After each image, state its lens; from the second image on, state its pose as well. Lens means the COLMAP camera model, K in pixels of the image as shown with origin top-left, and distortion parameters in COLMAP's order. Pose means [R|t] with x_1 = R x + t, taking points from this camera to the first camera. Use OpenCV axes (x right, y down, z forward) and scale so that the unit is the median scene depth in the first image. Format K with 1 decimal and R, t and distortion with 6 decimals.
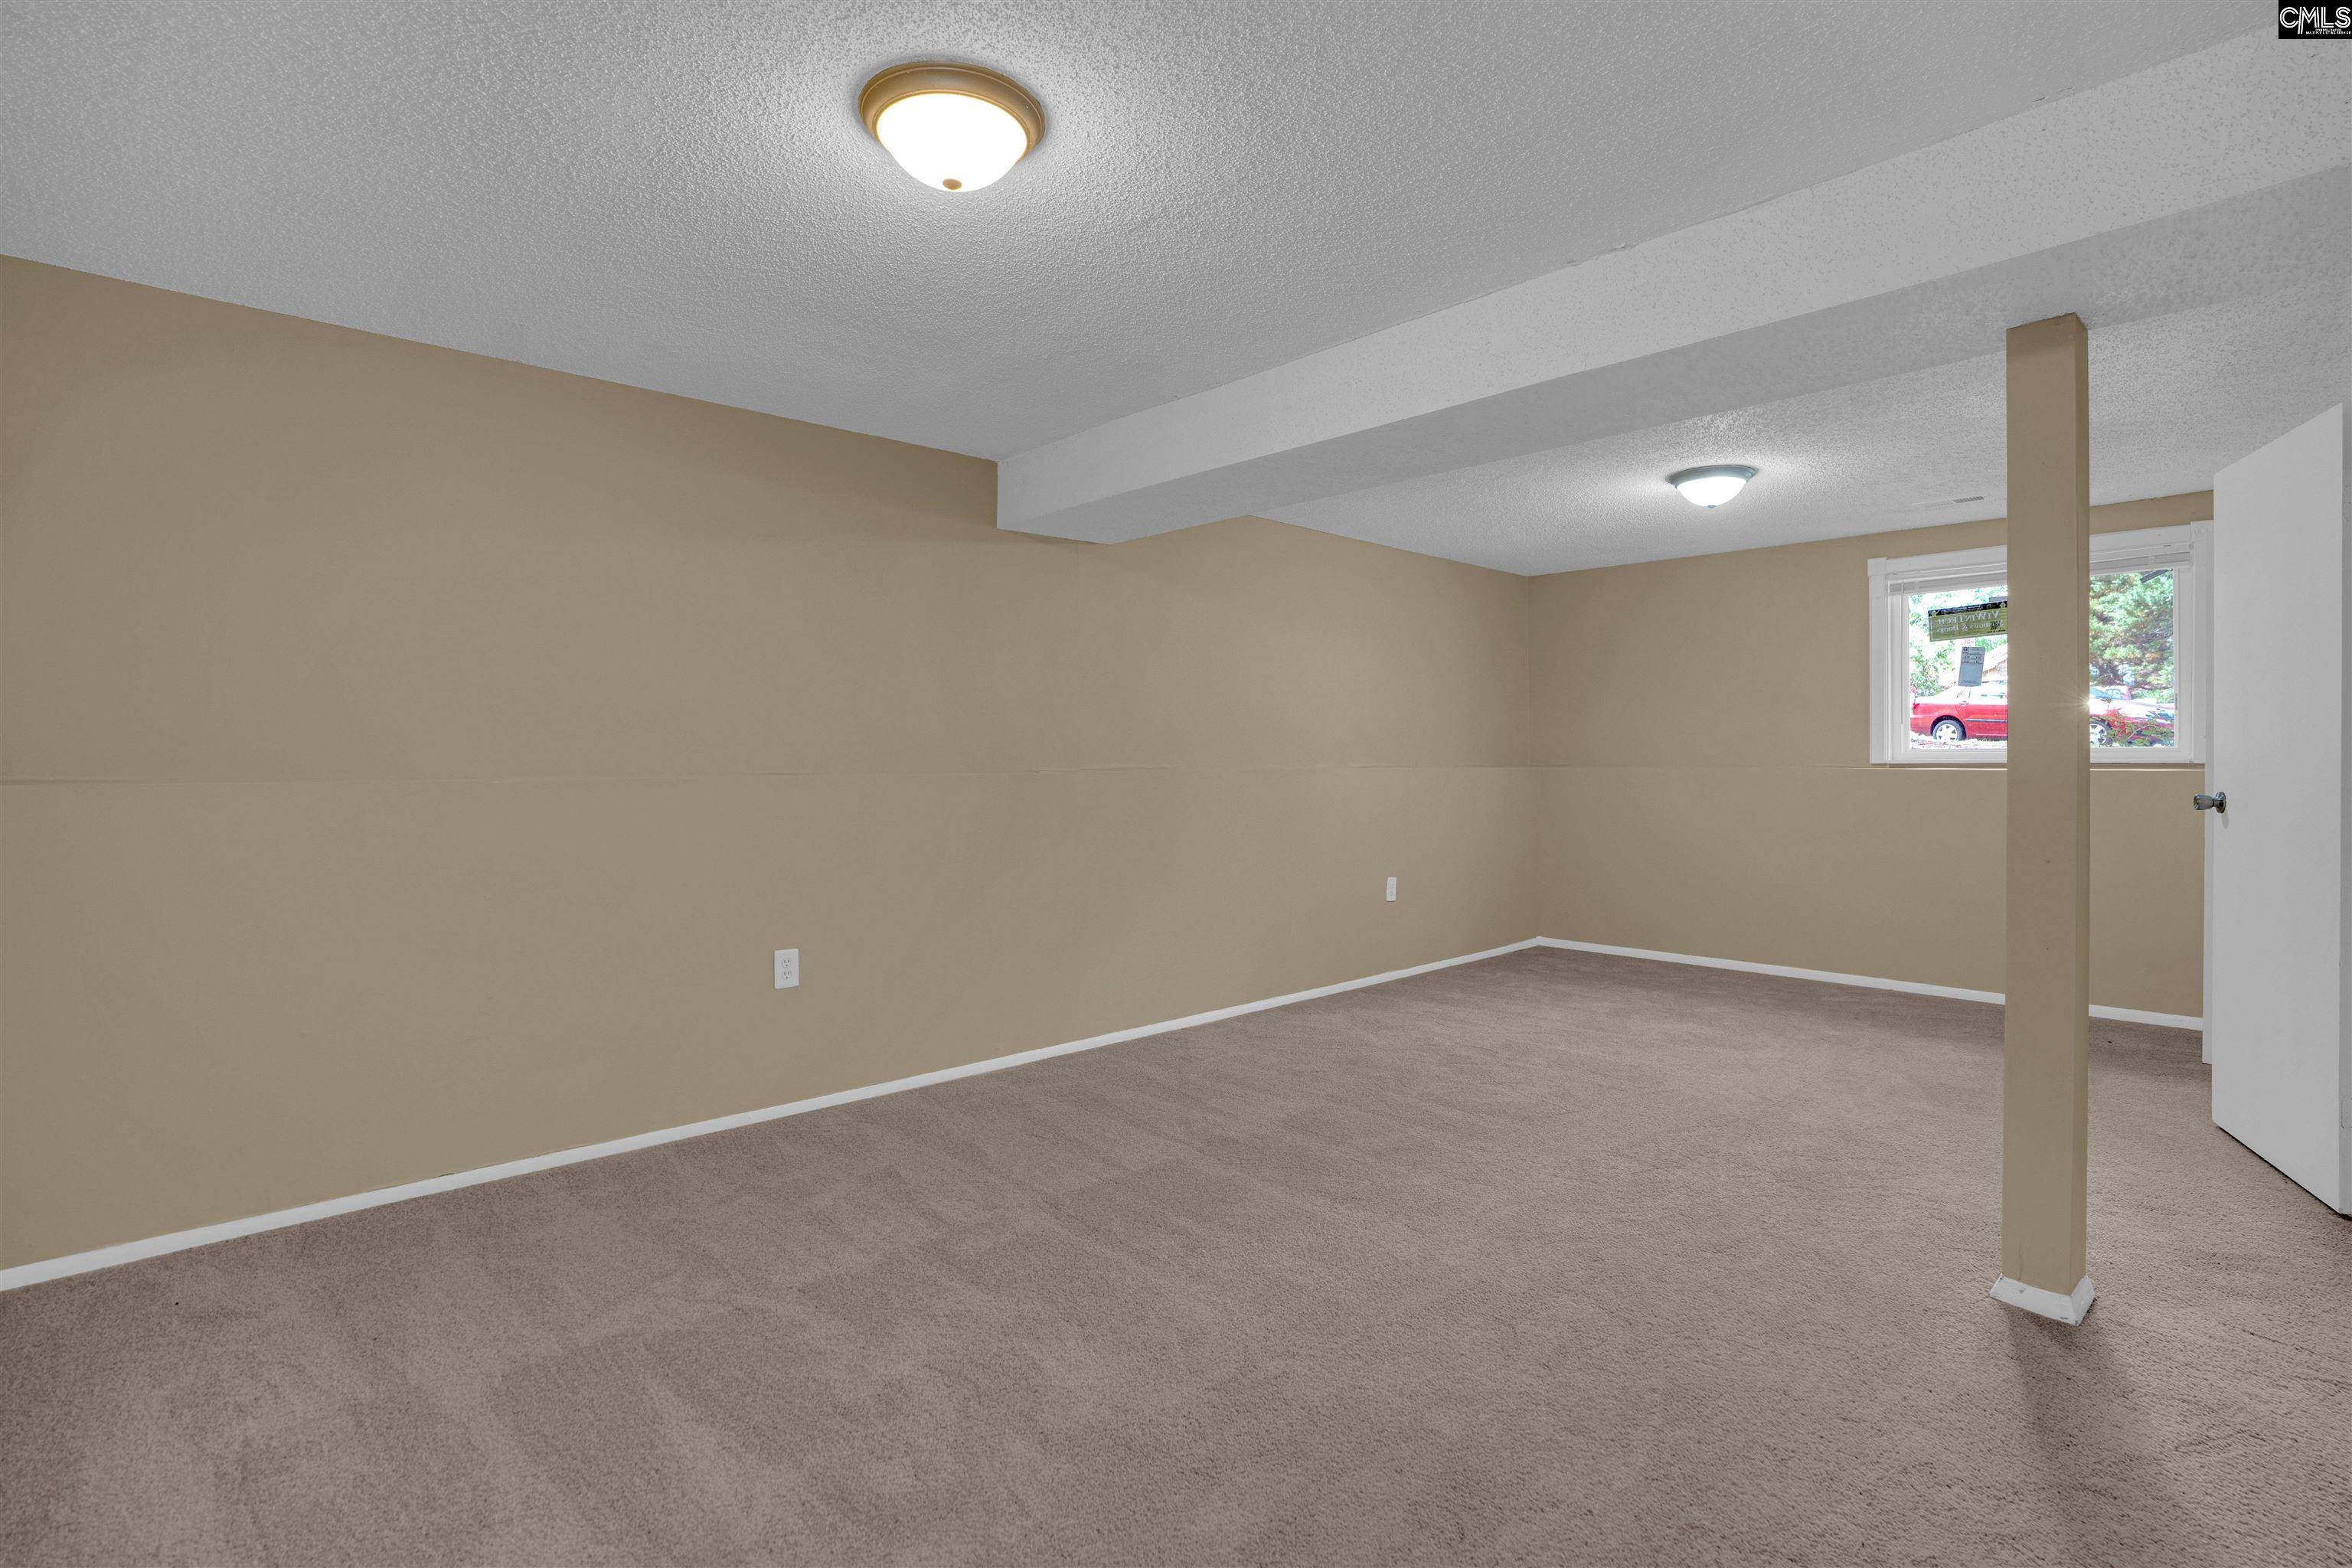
lens RADIAL K [[1087.8, 0, 1185.0], [0, 1087.8, 783.6], [0, 0, 1]] dist [-0.059332, 0.020212]
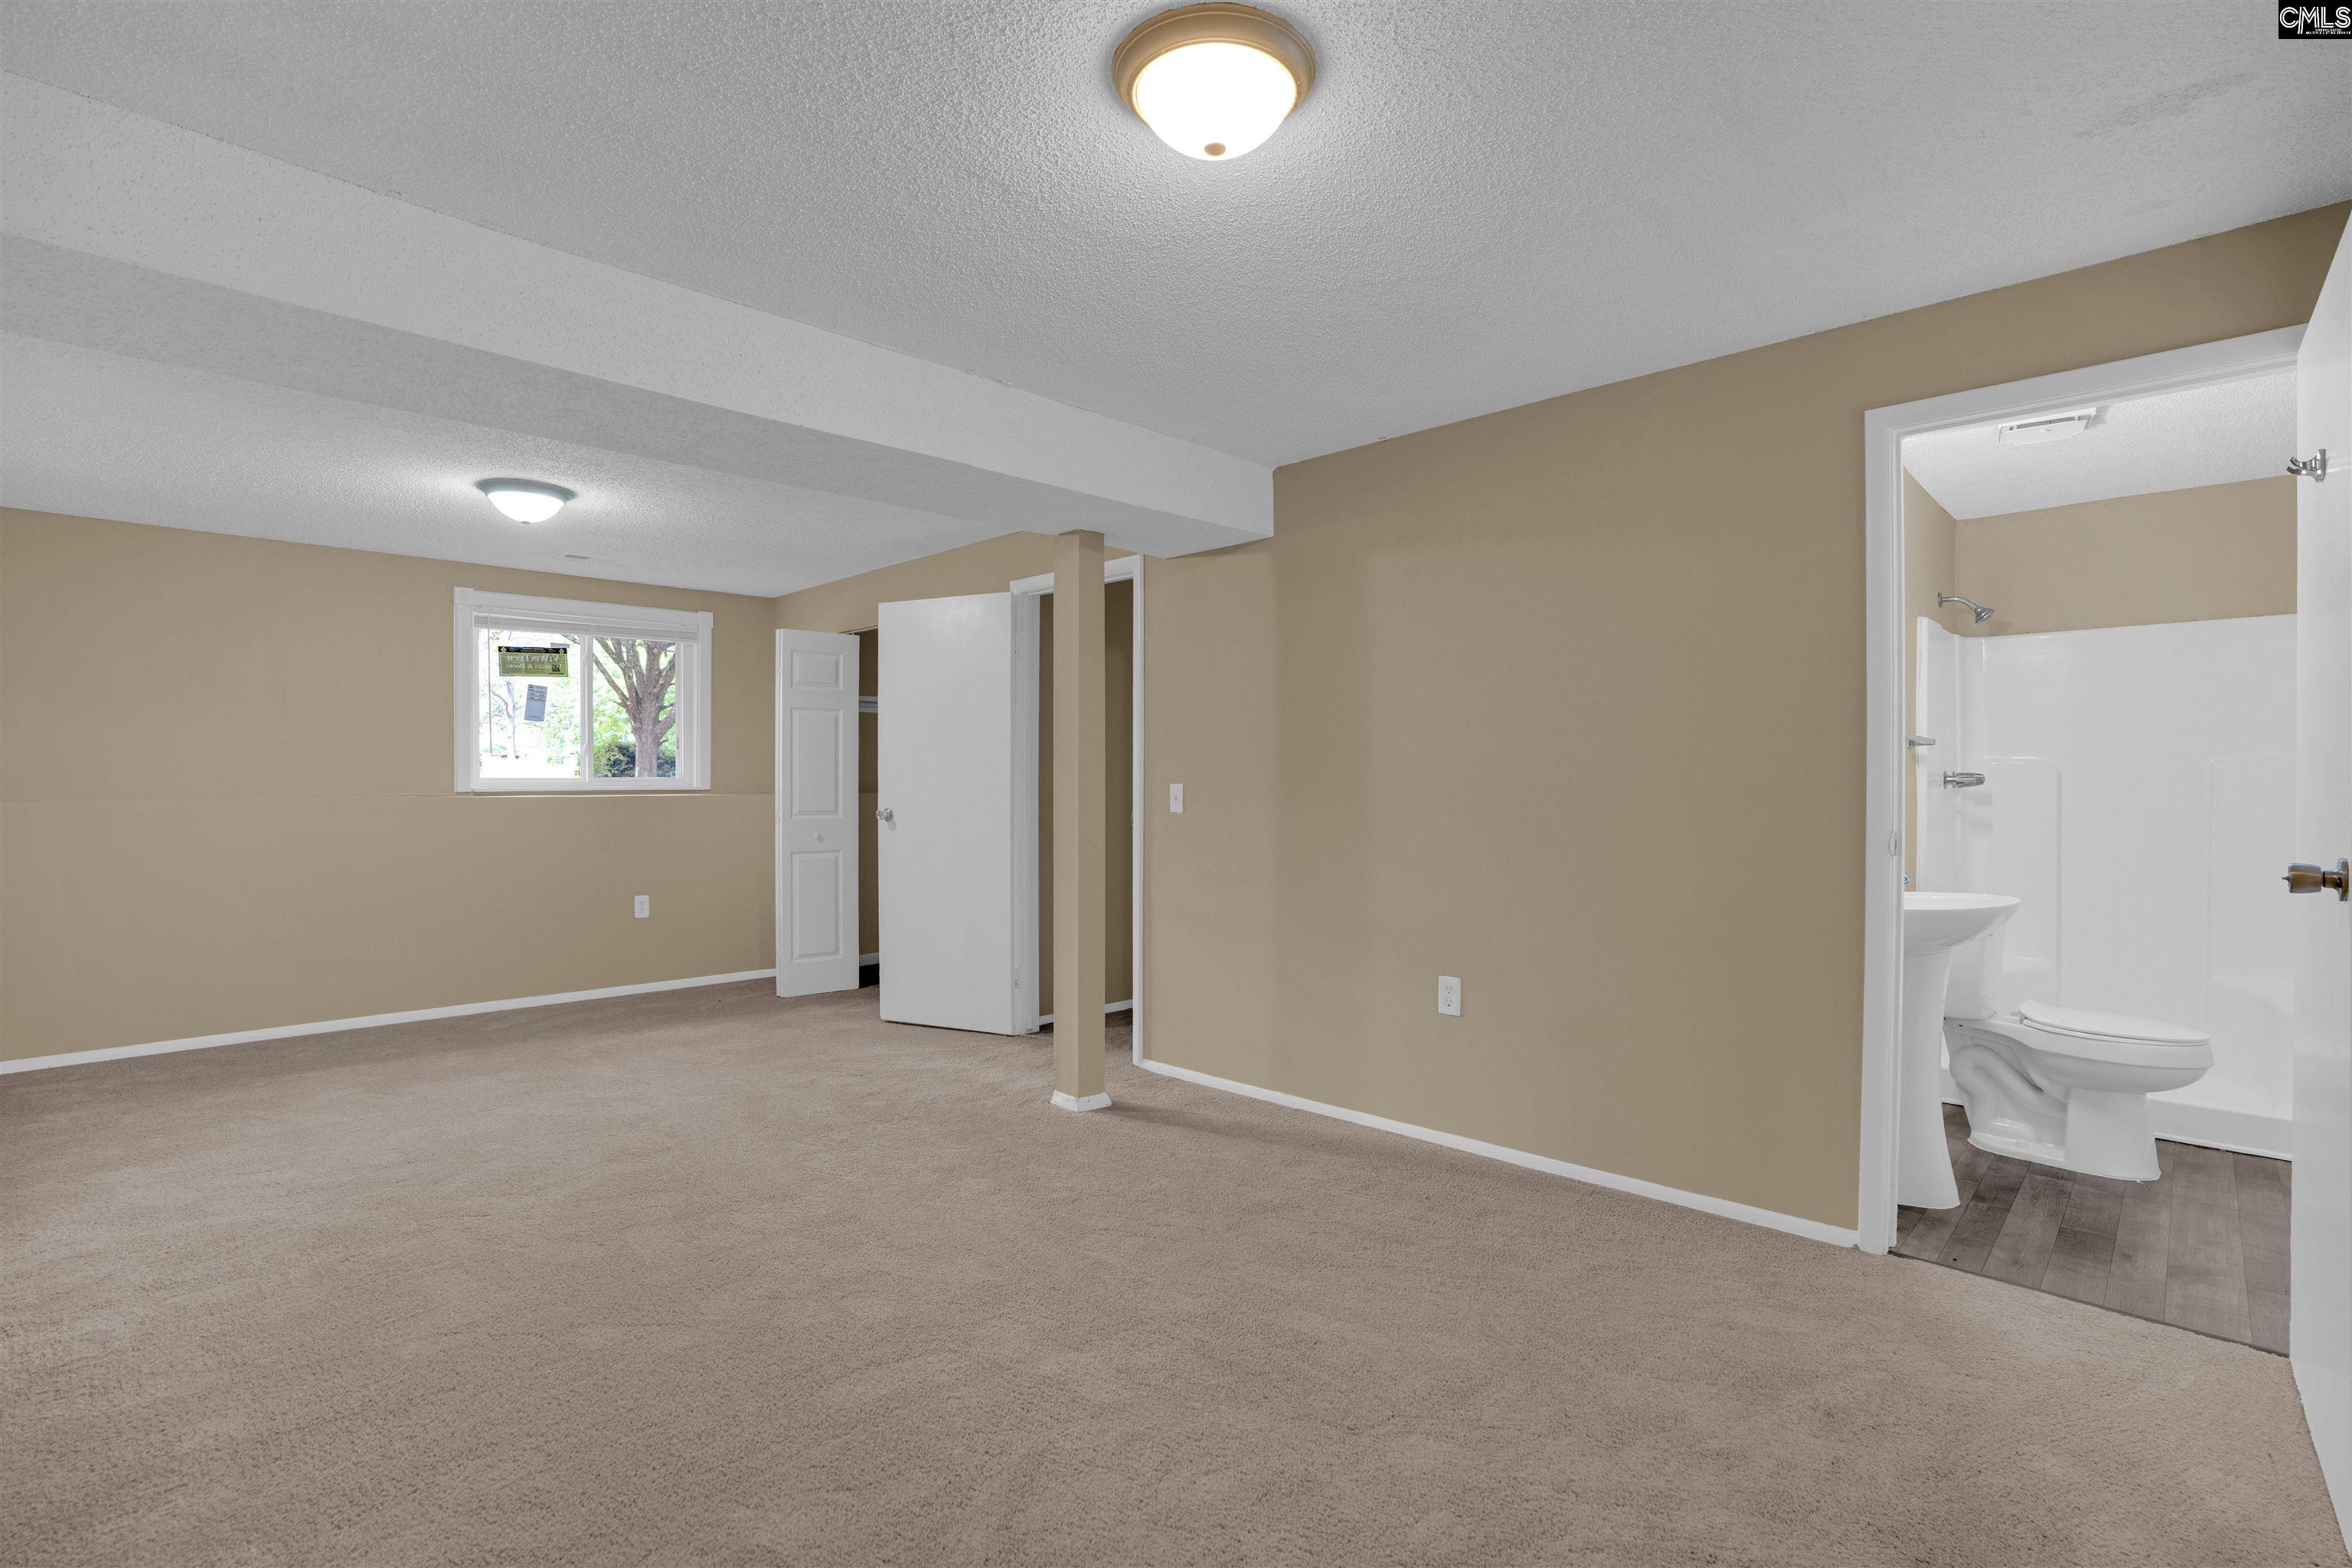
lens RADIAL K [[1087.8, 0, 1185.0], [0, 1087.8, 783.6], [0, 0, 1]] dist [-0.059332, 0.020212]
pose [[-0.044812, 0.002410, 0.998993, -0.392874], [0.025883, 0.999664, -0.001251, -0.007971], [-0.998660, 0.025801, -0.044860, 0.379005]]
